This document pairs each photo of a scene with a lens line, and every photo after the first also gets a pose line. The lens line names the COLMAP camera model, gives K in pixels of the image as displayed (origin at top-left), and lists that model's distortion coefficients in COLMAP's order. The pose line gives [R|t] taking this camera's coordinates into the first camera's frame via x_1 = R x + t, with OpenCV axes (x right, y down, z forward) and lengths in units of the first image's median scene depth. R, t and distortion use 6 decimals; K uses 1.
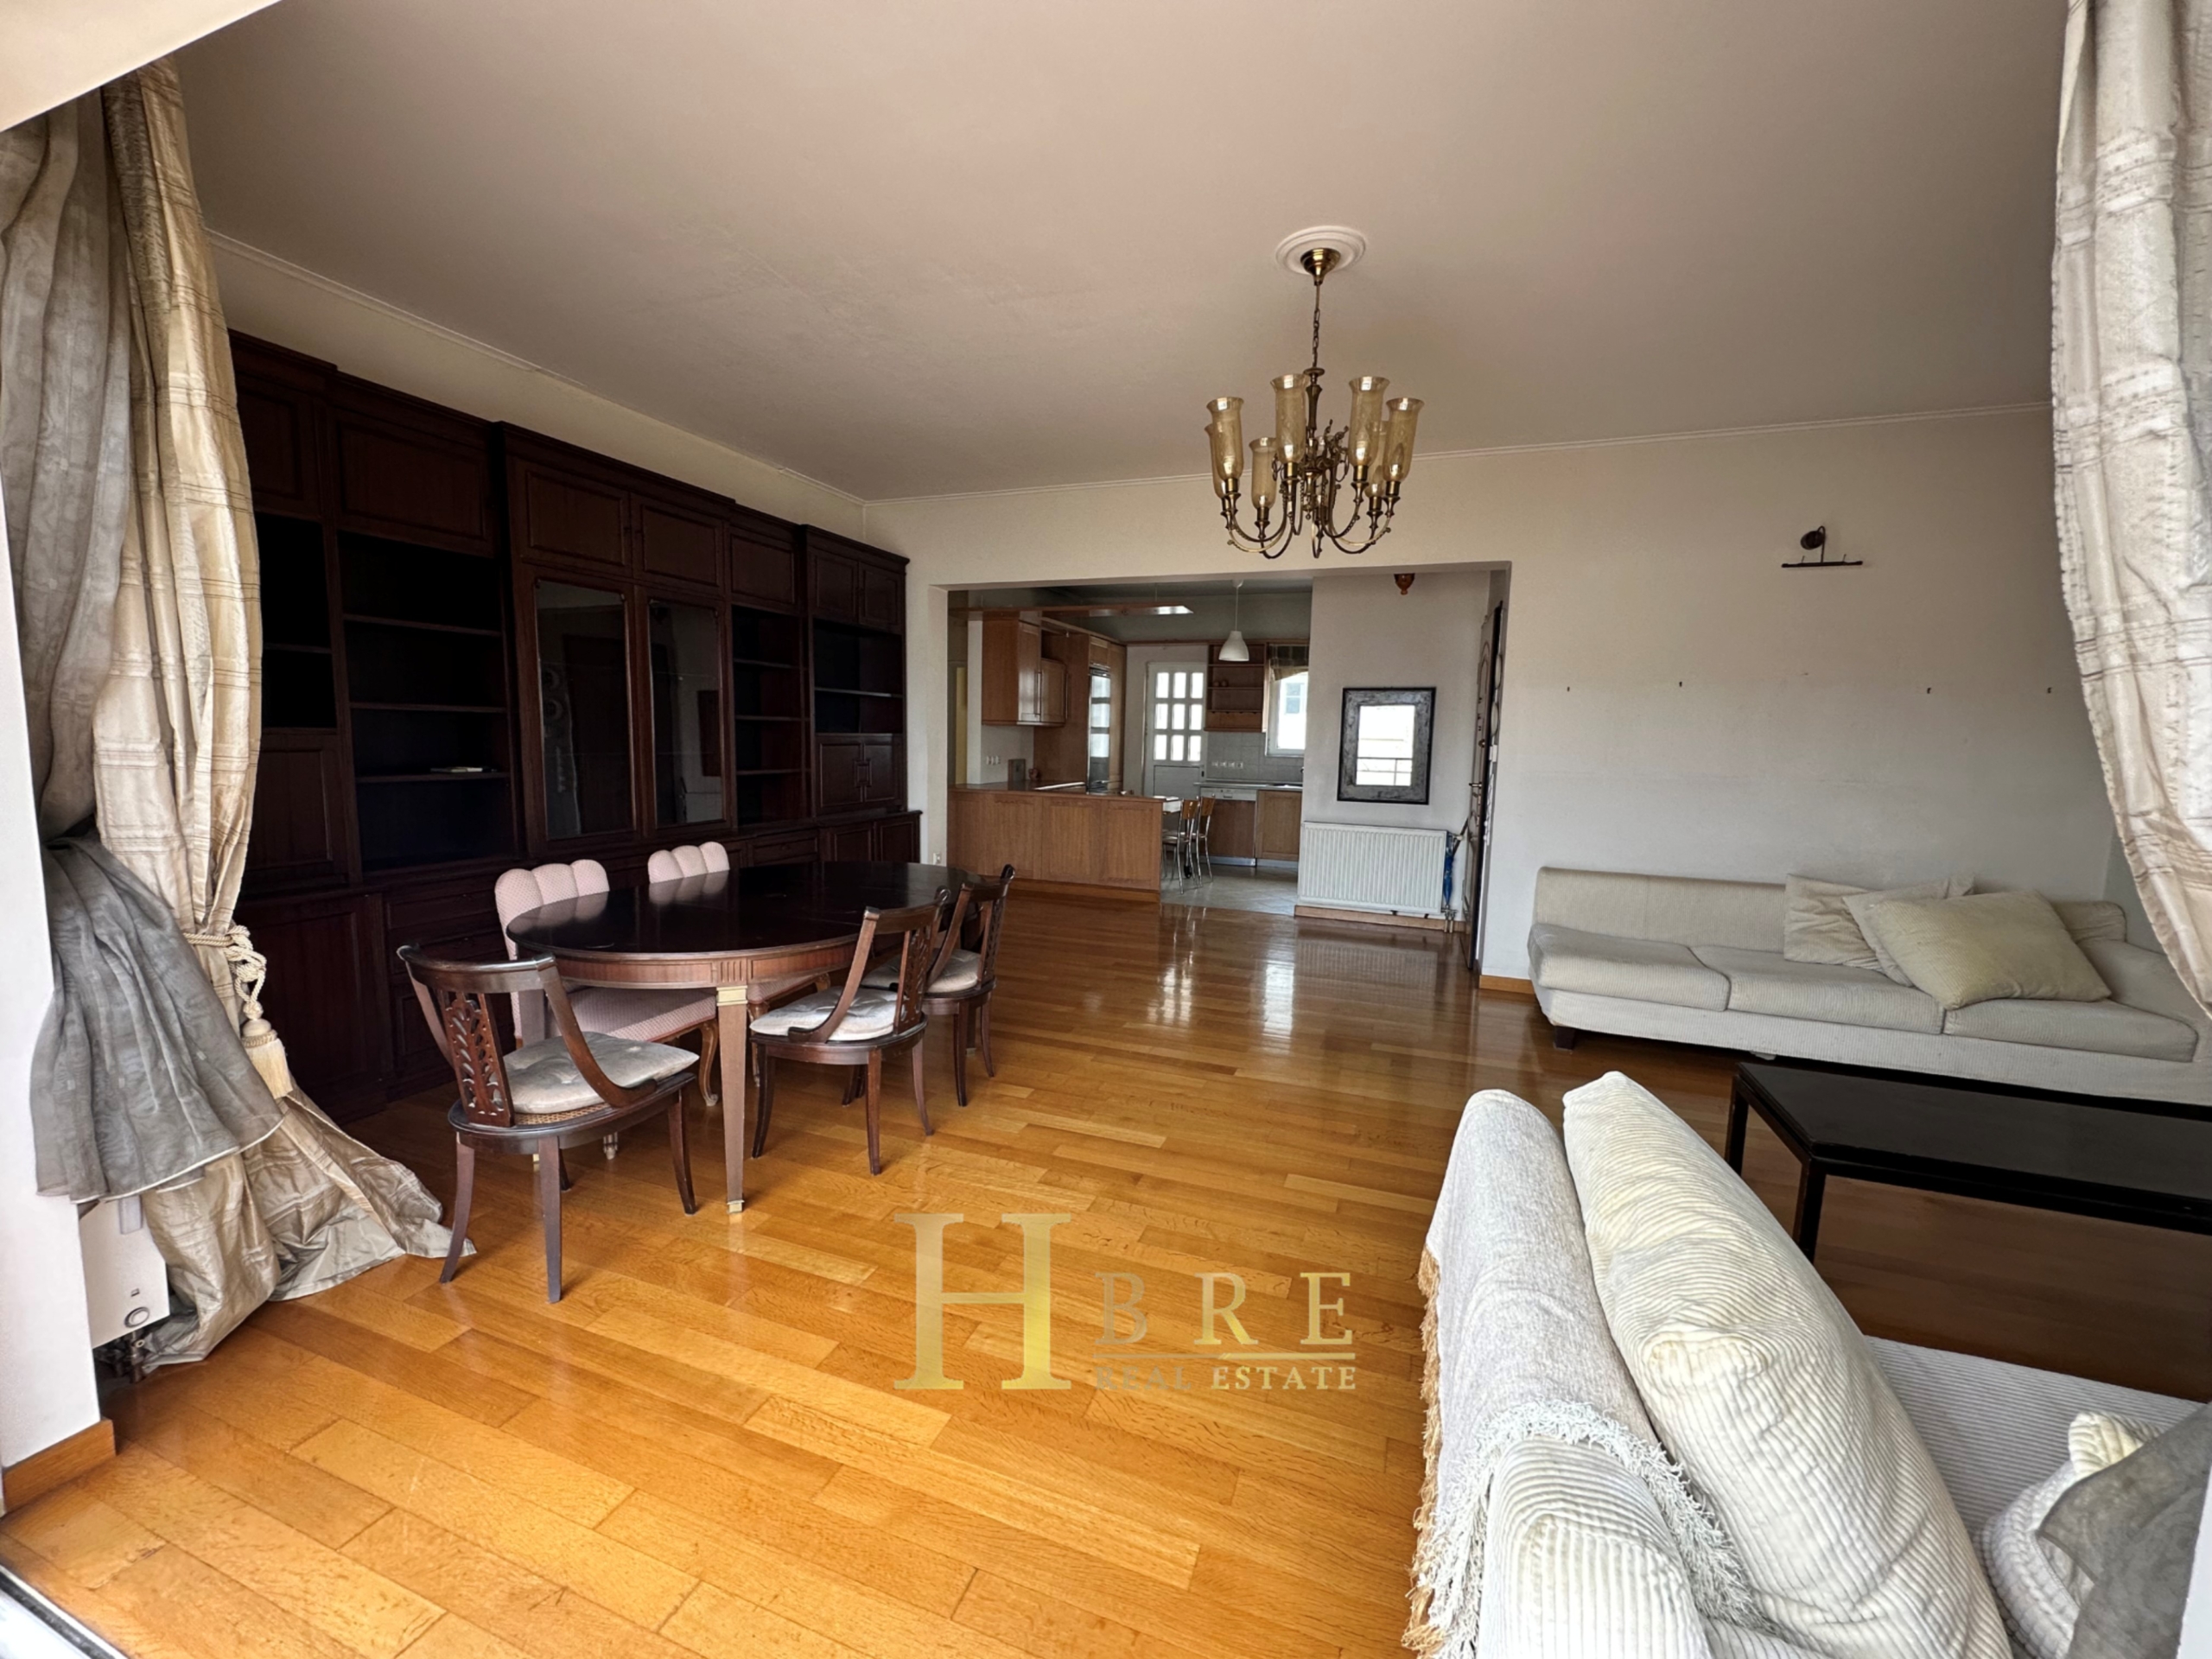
lens RADIAL K [[881.8, 0, 1102.7], [0, 881.8, 827.2], [0, 0, 1]] dist [0.000078, 0.000022]
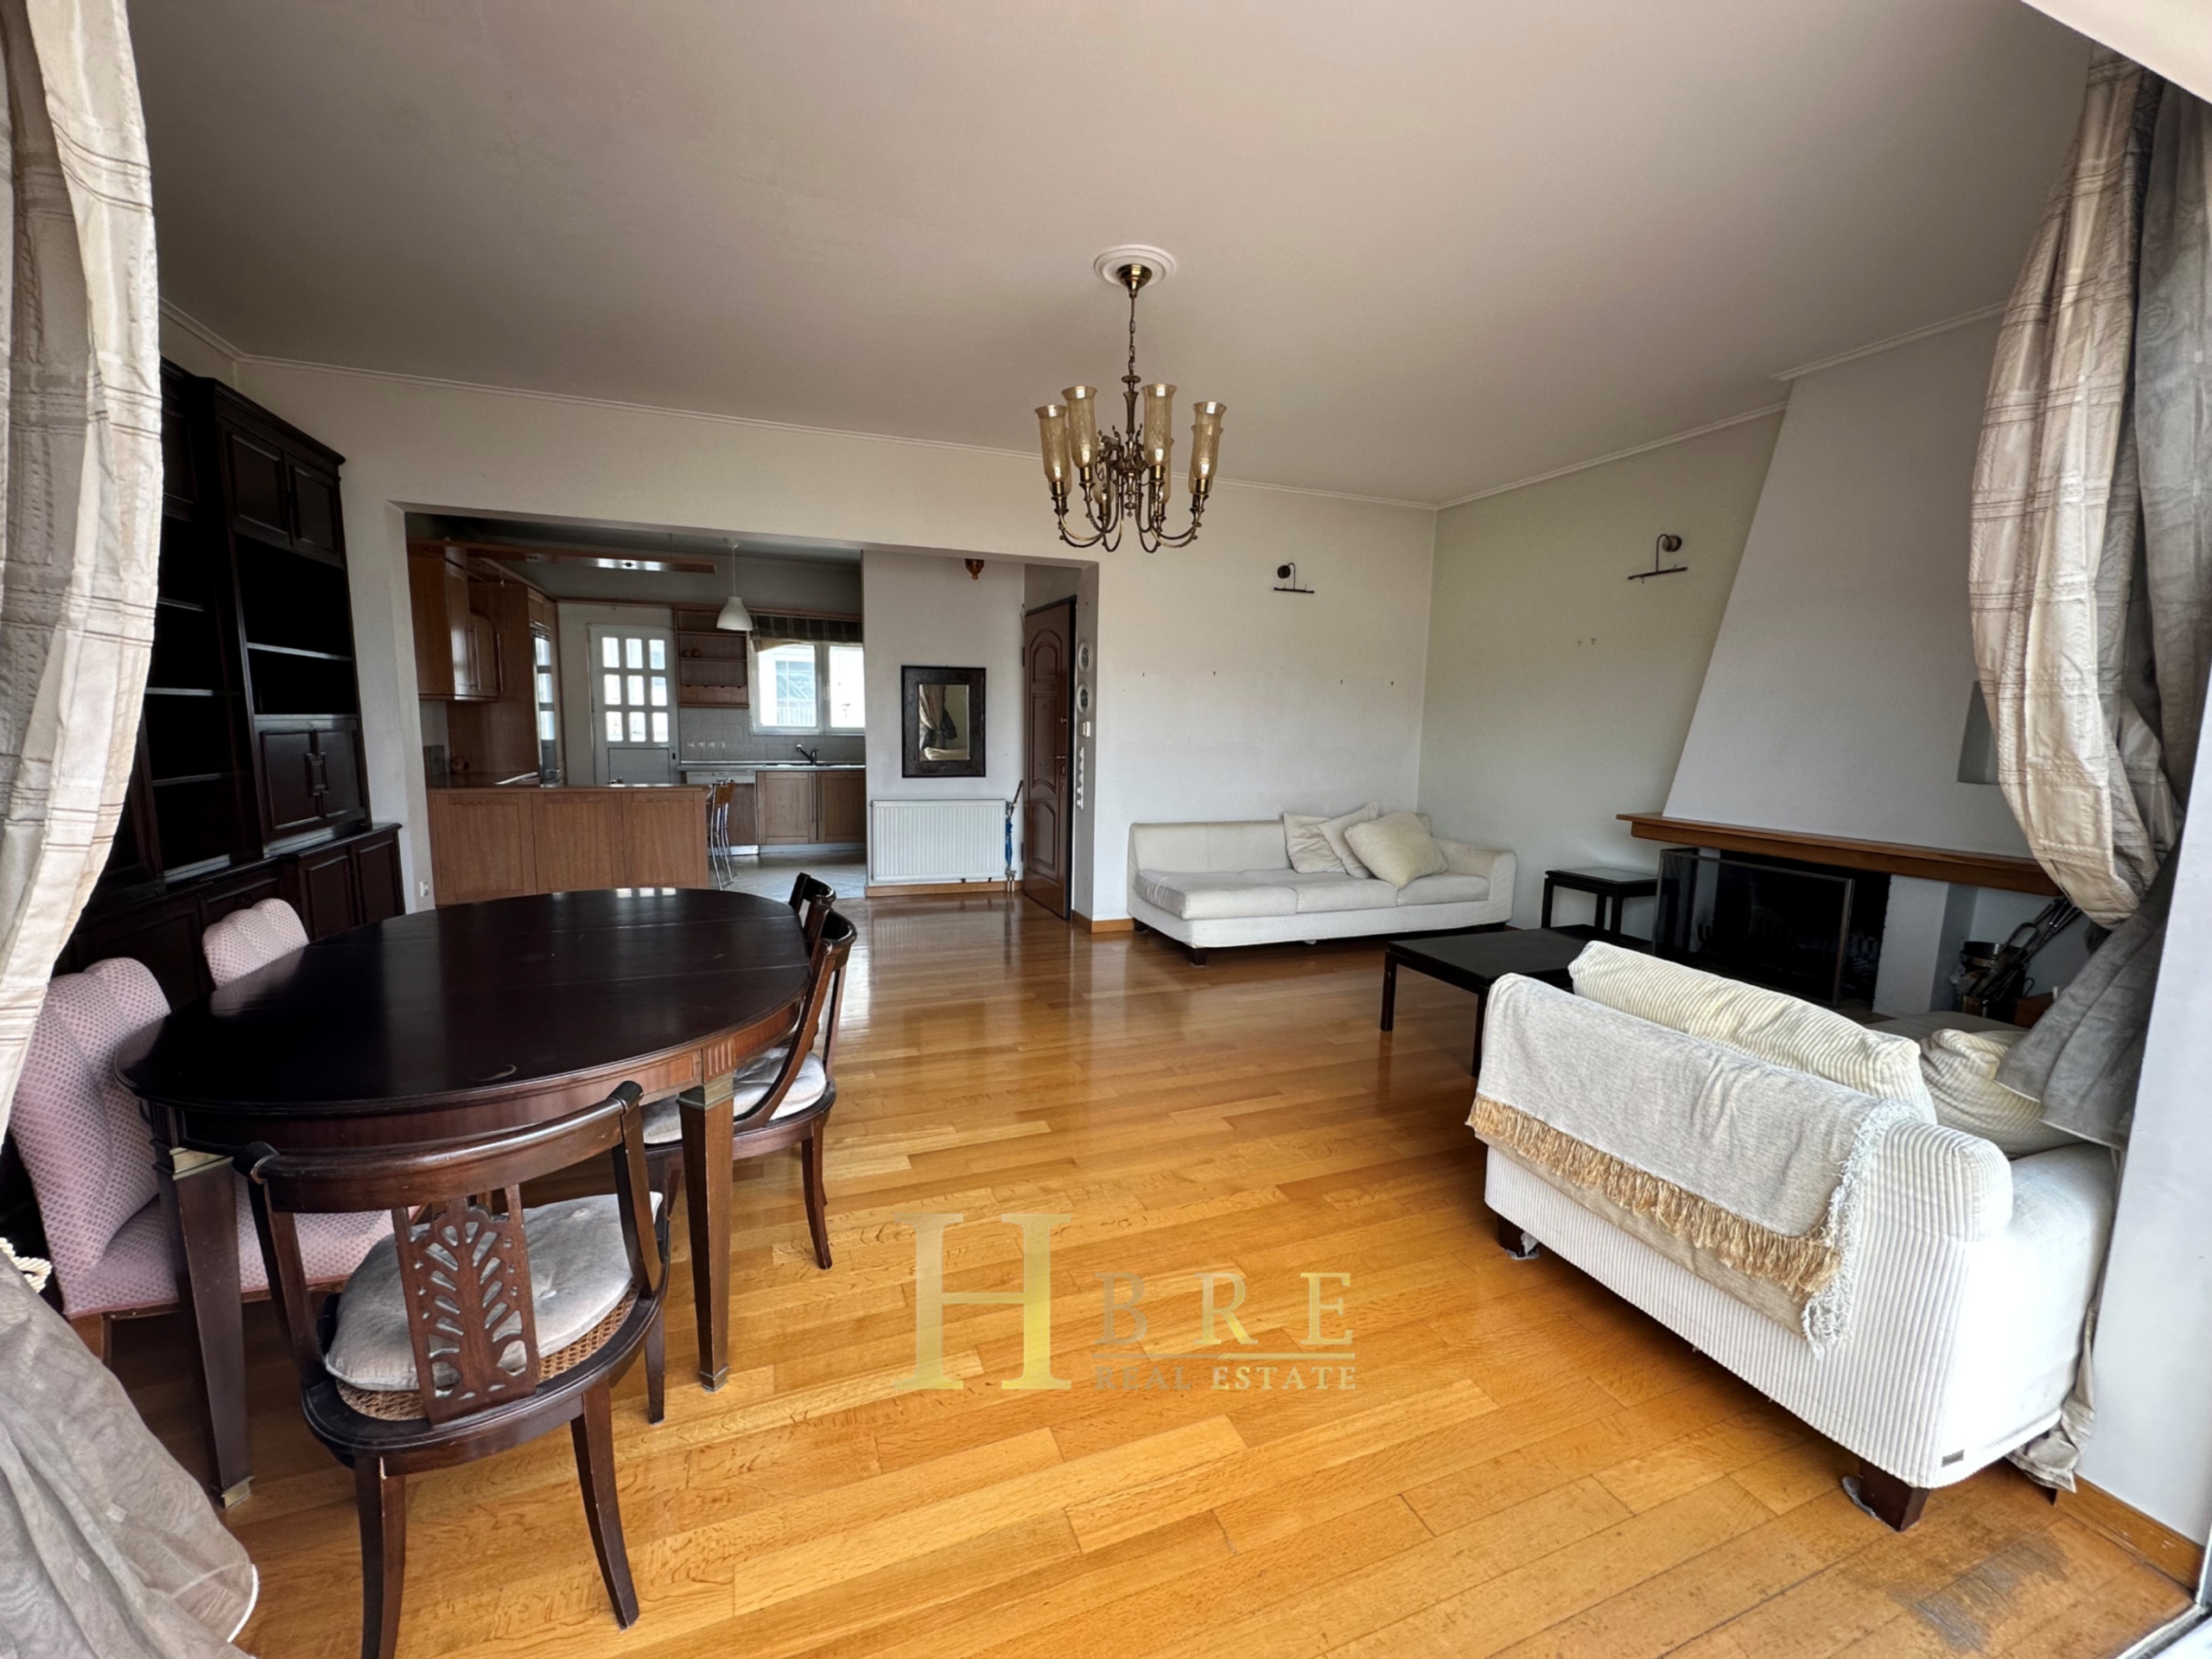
lens RADIAL K [[881.8, 0, 1104.5], [0, 881.8, 826.2], [0, 0, 1]] dist [0.000078, 0.000022]
pose [[0.745144, -0.090876, 0.660683, -0.235015], [0.071570, 0.995848, 0.056258, -0.015300], [-0.663052, 0.005365, 0.748554, 0.093483]]
